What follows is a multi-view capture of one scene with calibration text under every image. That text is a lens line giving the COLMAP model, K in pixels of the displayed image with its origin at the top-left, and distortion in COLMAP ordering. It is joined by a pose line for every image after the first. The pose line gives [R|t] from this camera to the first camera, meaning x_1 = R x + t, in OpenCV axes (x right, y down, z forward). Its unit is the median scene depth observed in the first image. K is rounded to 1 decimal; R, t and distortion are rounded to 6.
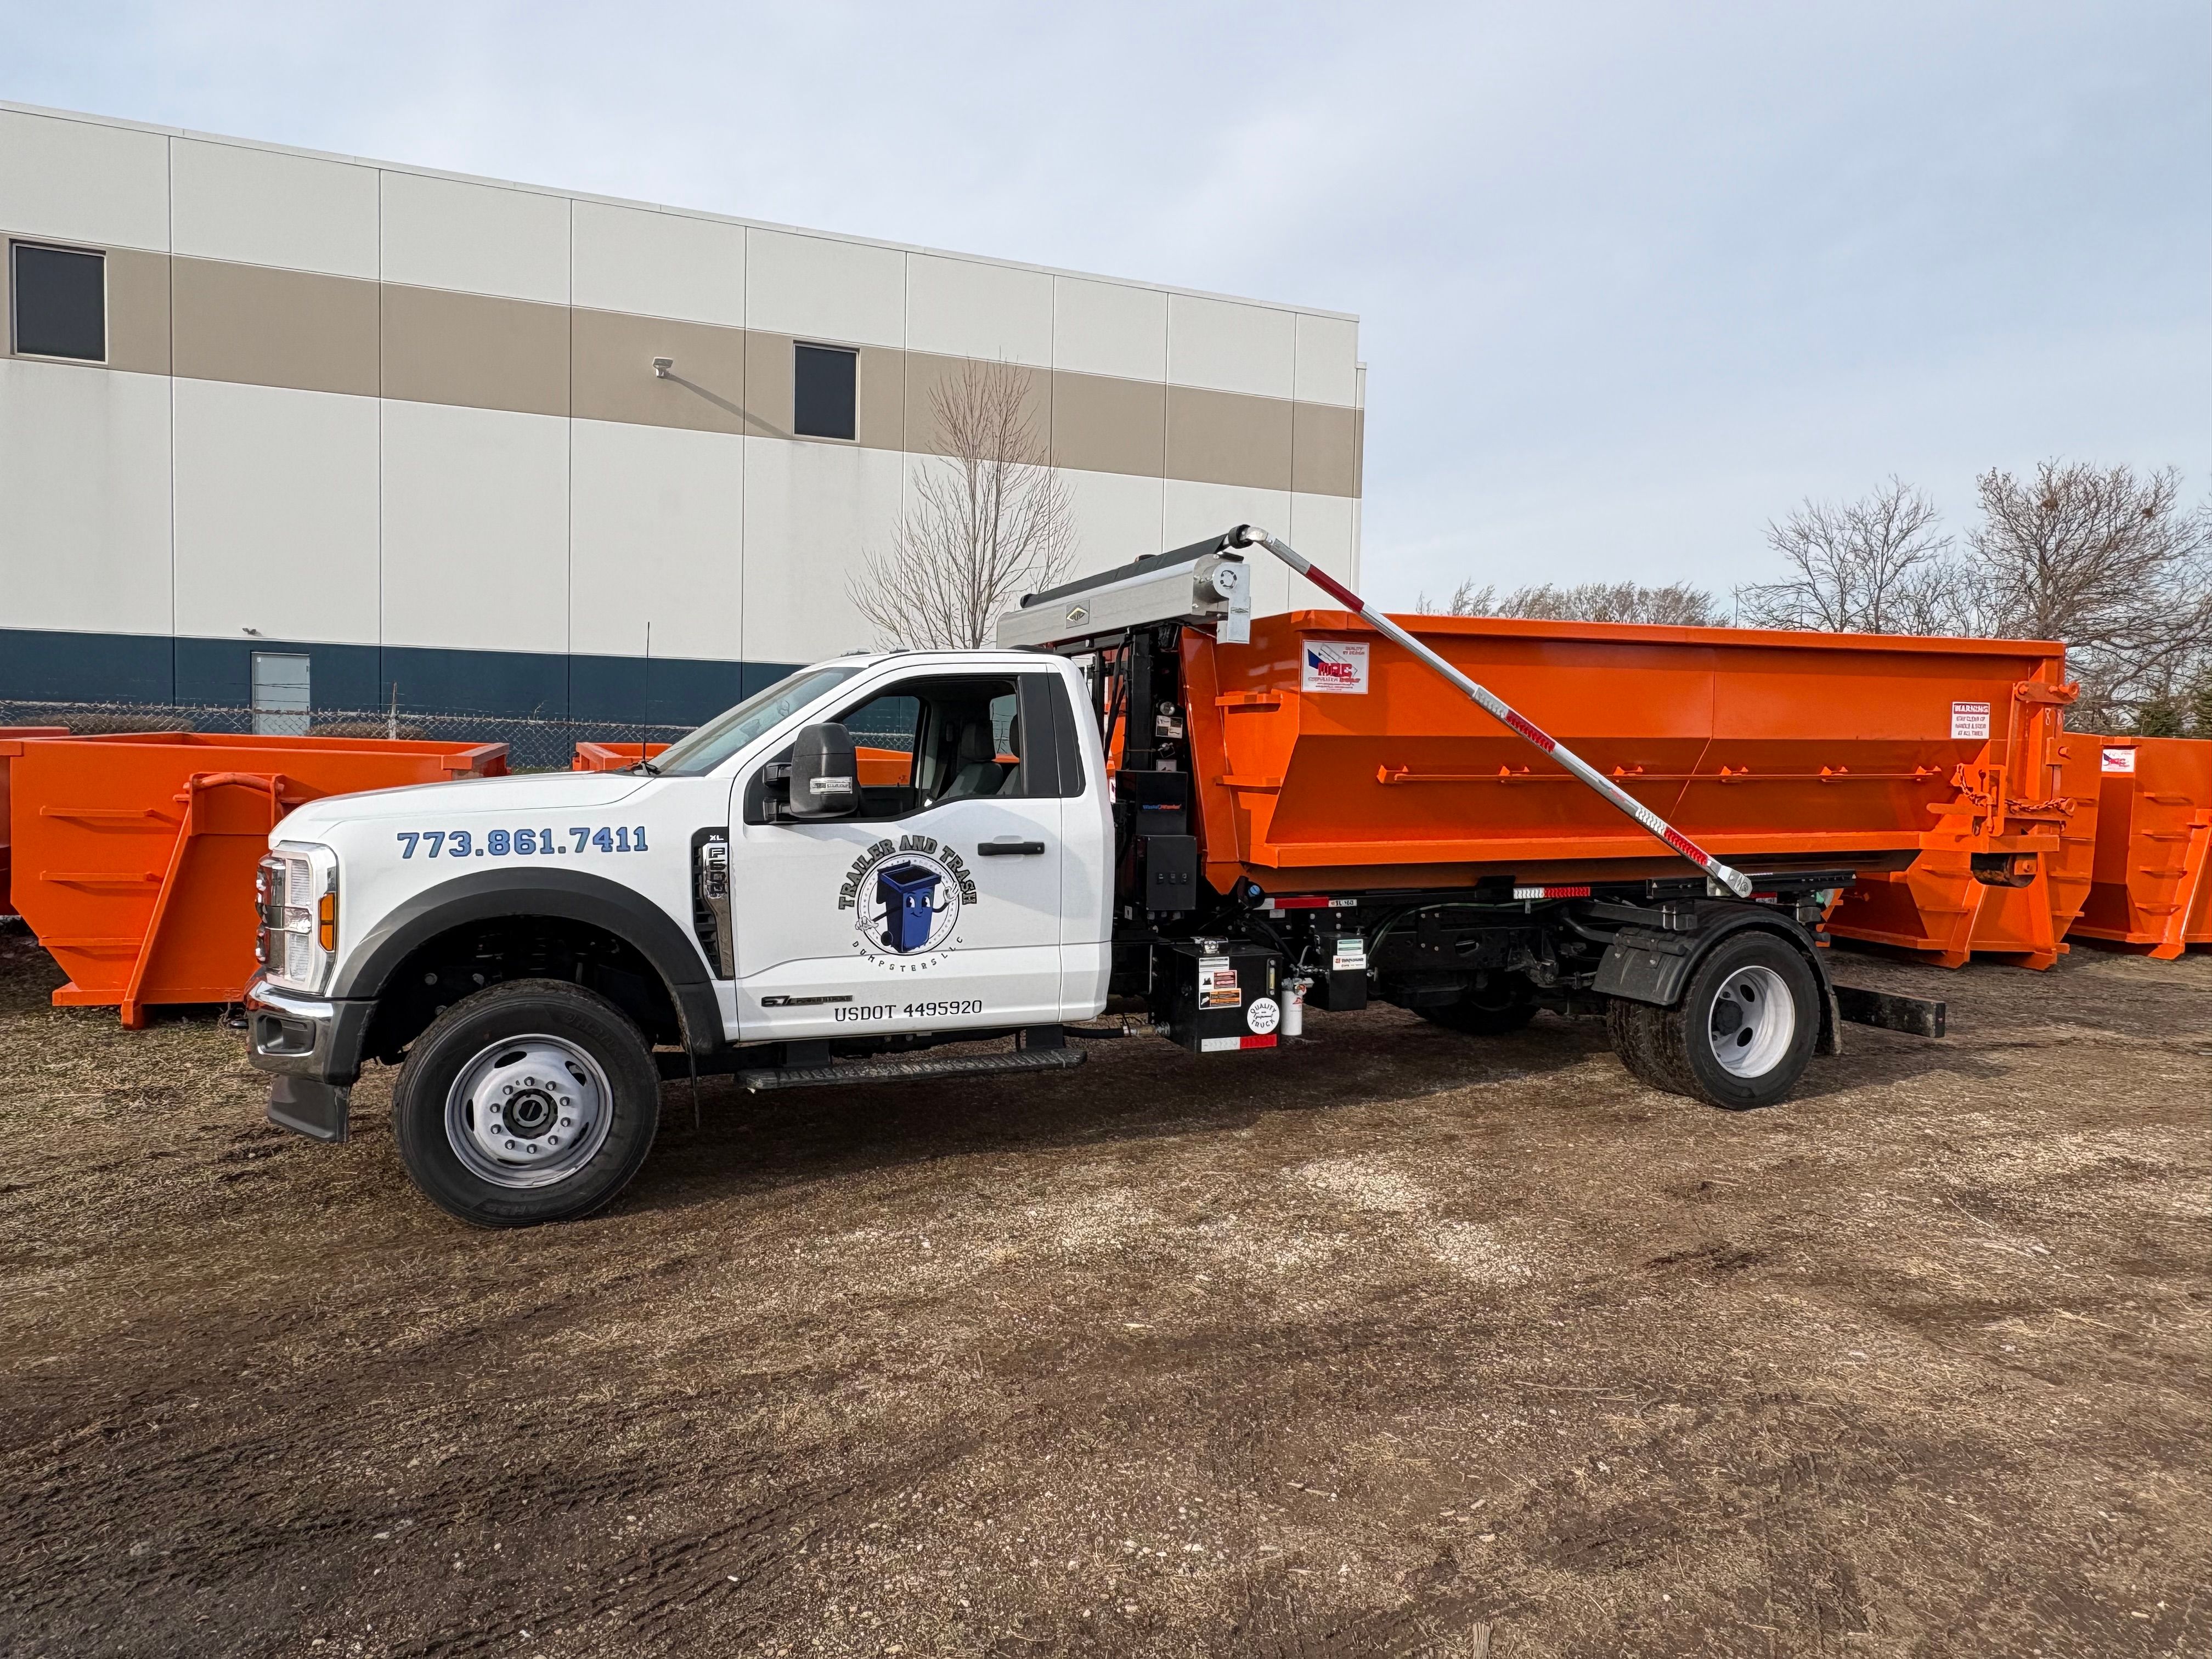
lens RADIAL K [[1431.5, 0, 1100.7], [0, 1431.5, 815.4], [0, 0, 1]] dist [-0.026035, 0.033781]
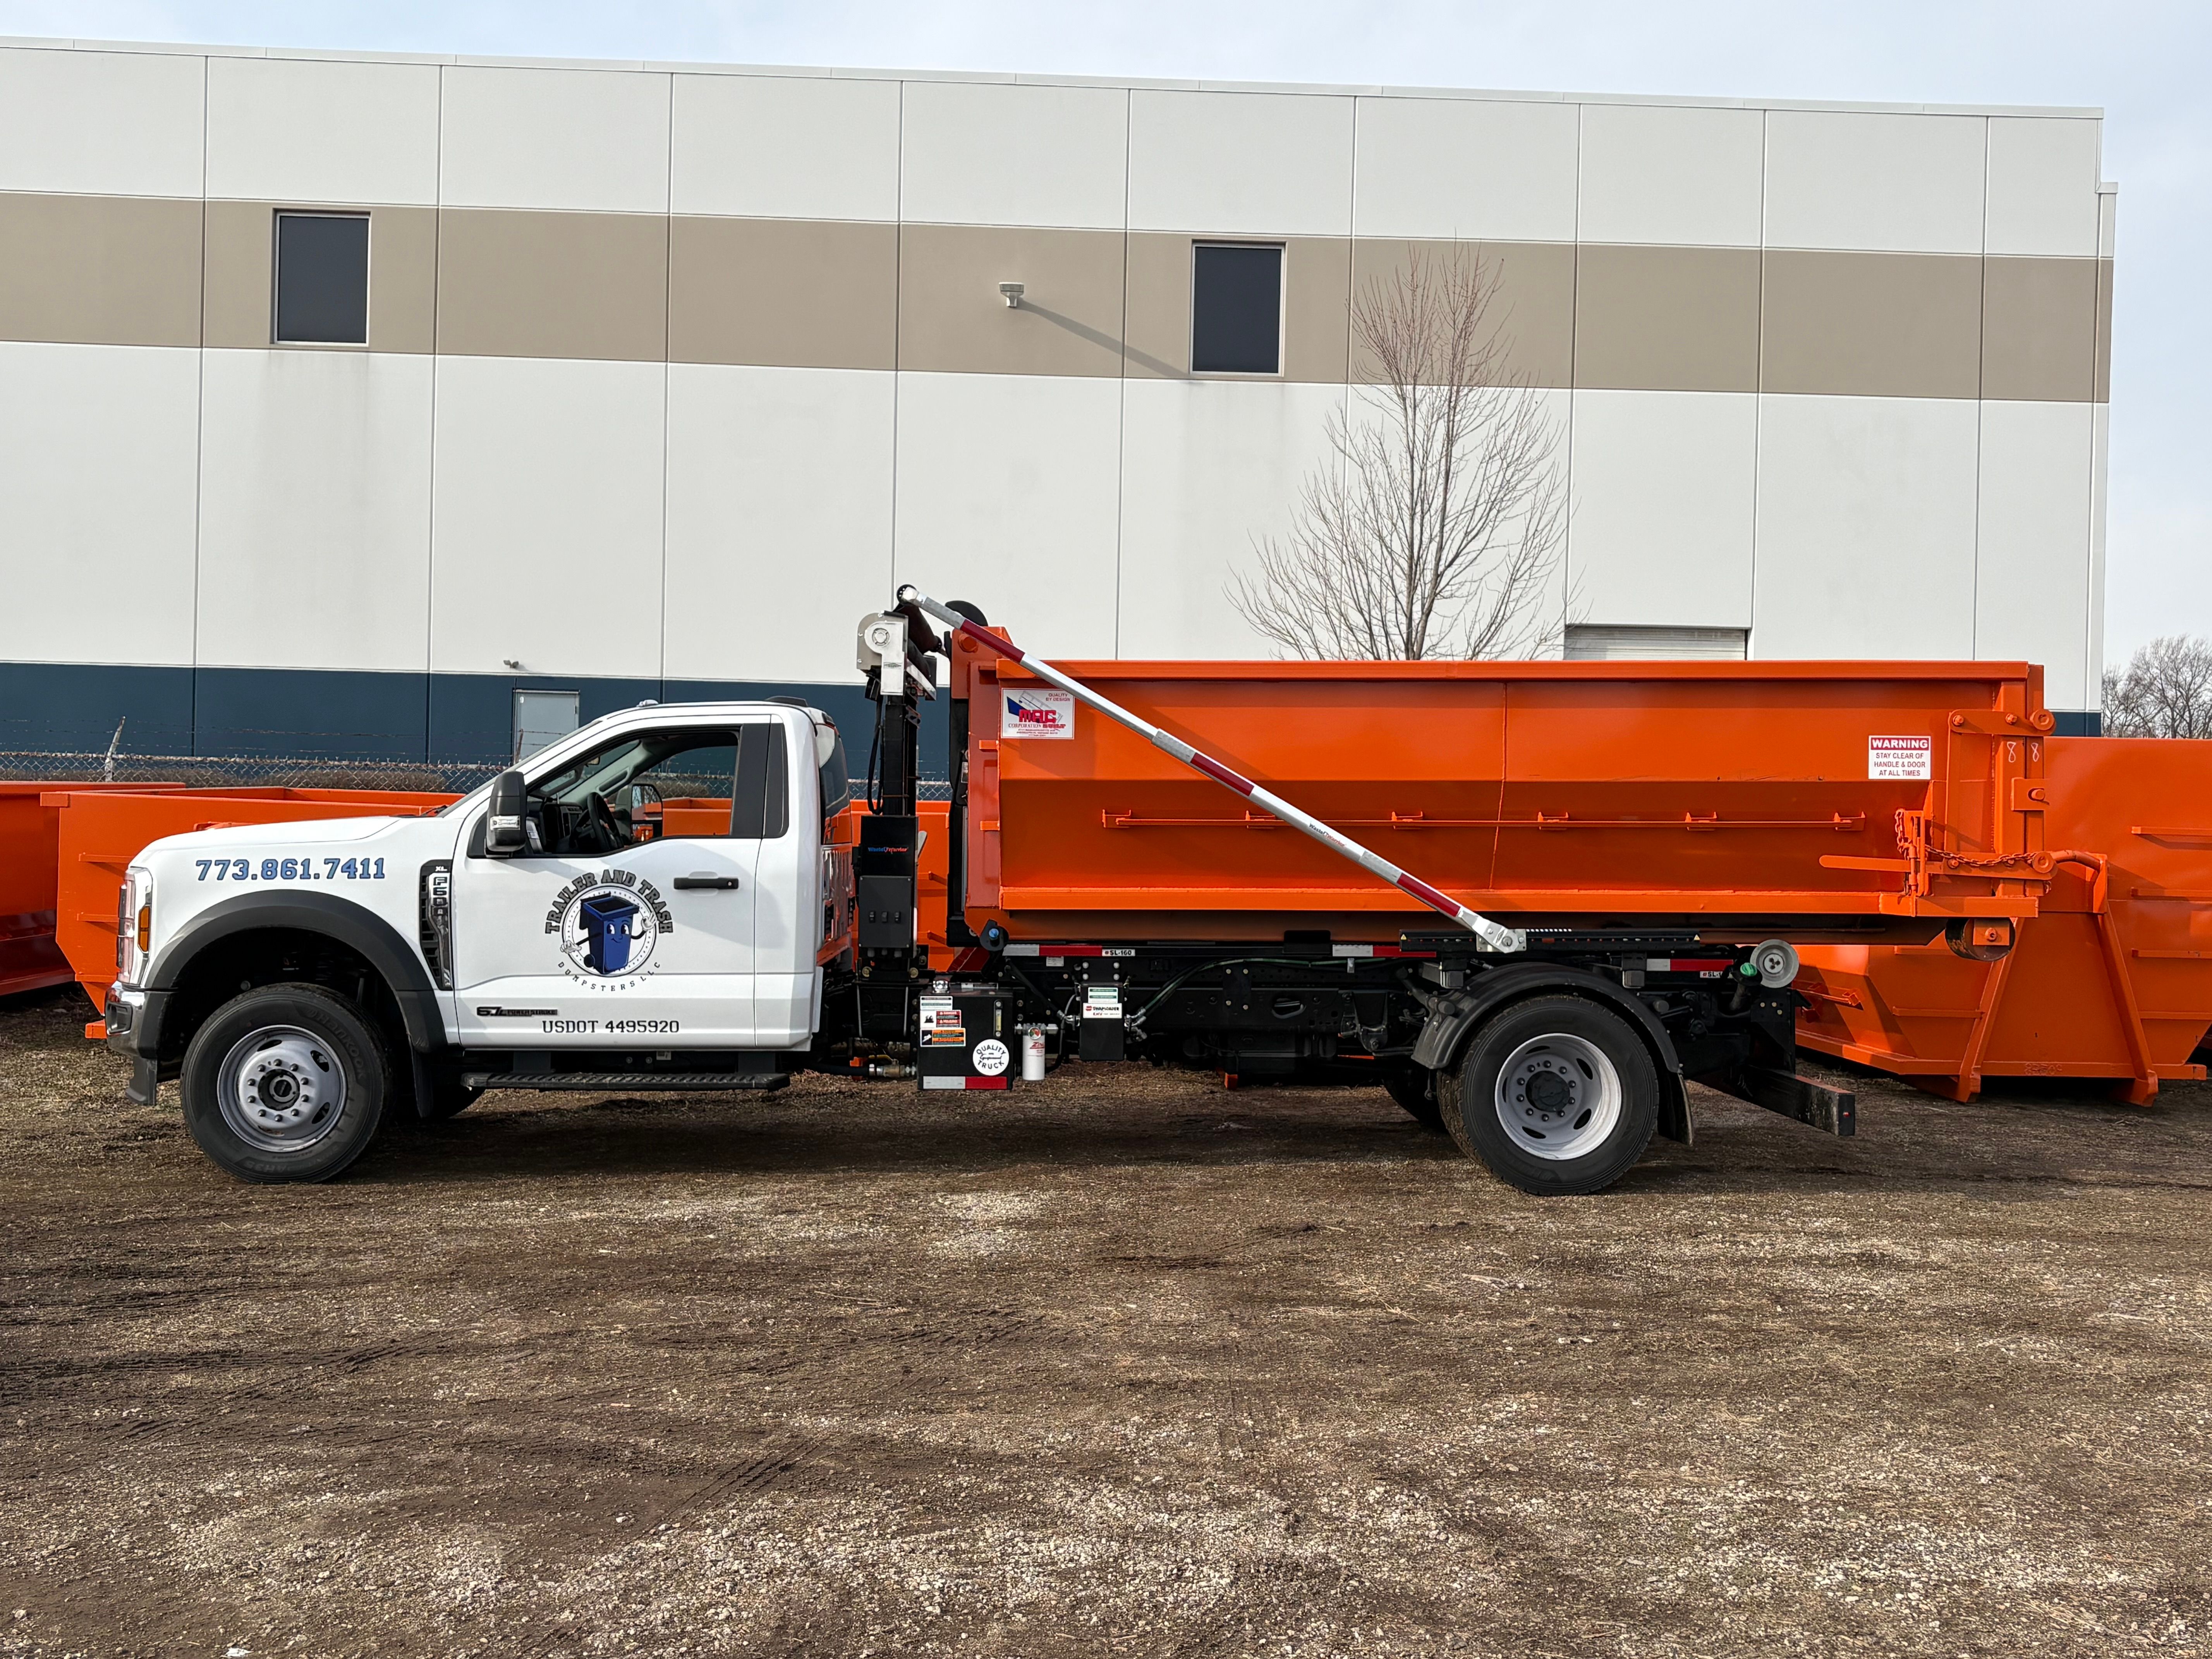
lens RADIAL K [[2326.4, 0, 1117.2], [0, 2326.4, 813.4], [0, 0, 1]] dist [0.045410, 0.000000]
pose [[0.942027, -0.001759, -0.335533, 0.800155], [-0.014419, 0.998850, -0.045719, 0.044559], [0.335227, 0.047906, 0.940919, -0.557556]]
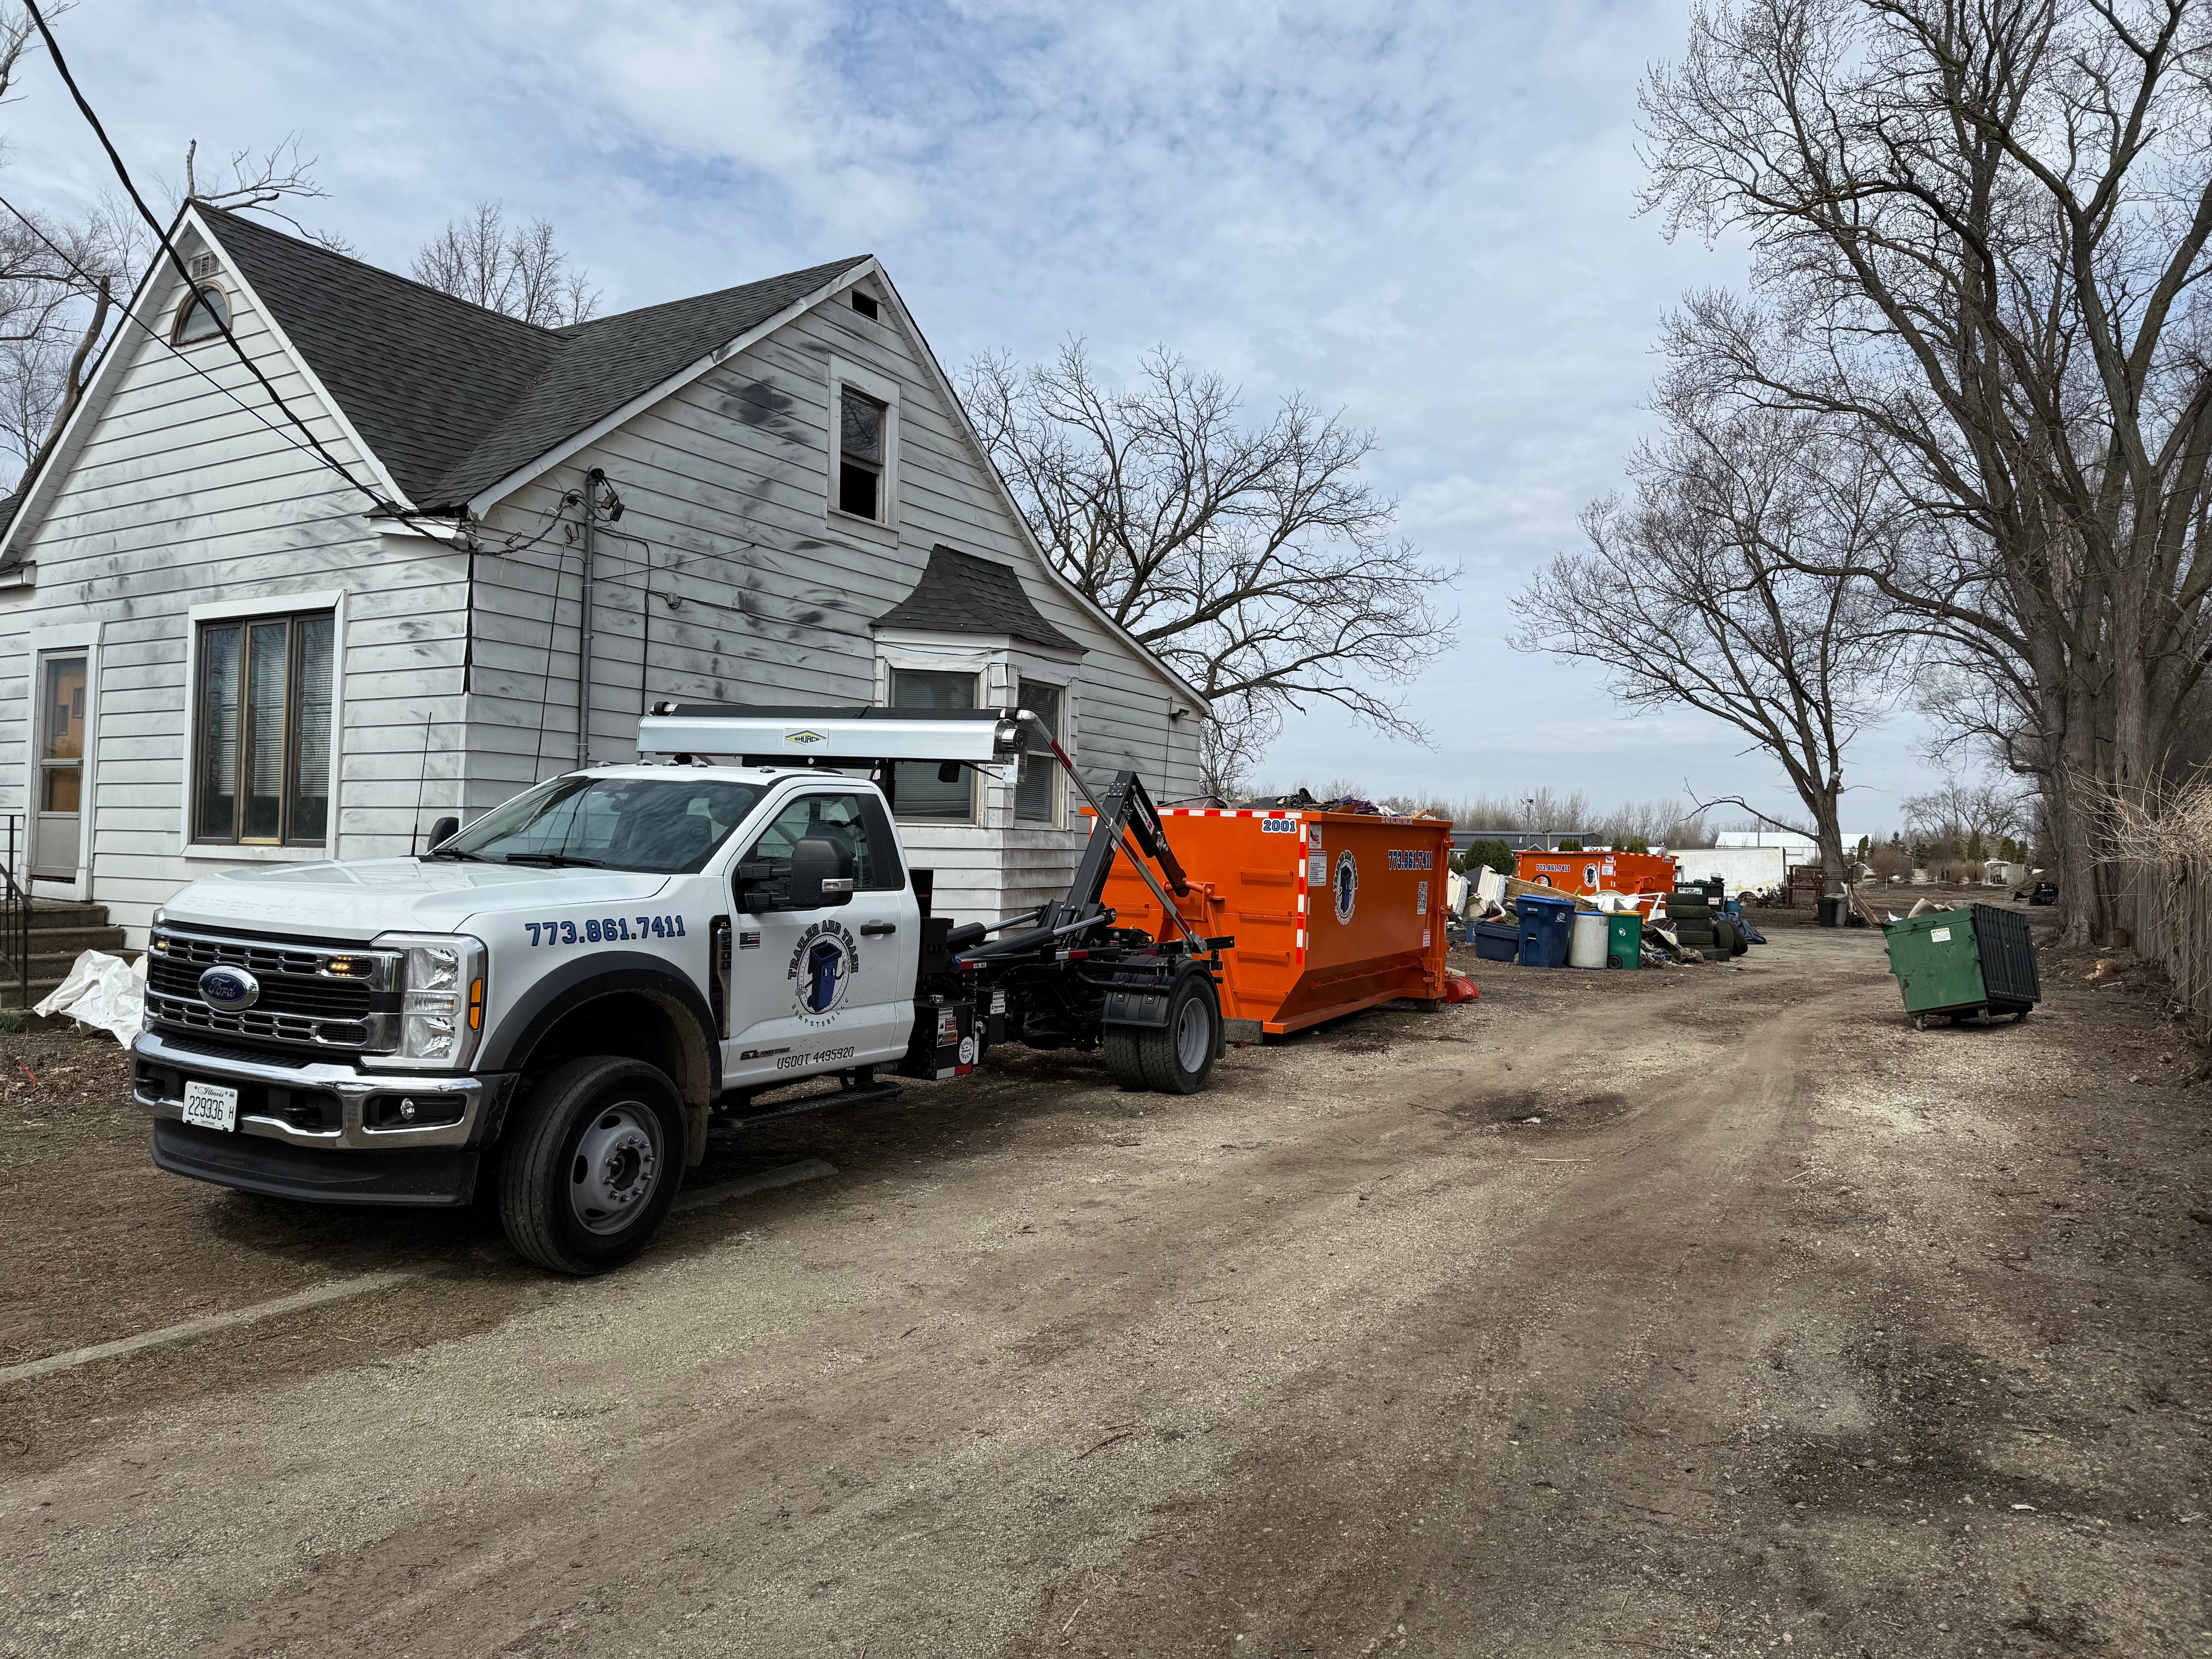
lens RADIAL K [[1545.5, 0, 1128.2], [0, 1545.5, 819.8], [0, 0, 1]] dist [0.061492, -0.036483]
pose [[0.750358, 0.036173, 0.660042, -0.794494], [-0.013705, 0.999138, -0.039177, -0.023649], [-0.660890, 0.020351, 0.750207, -0.213590]]
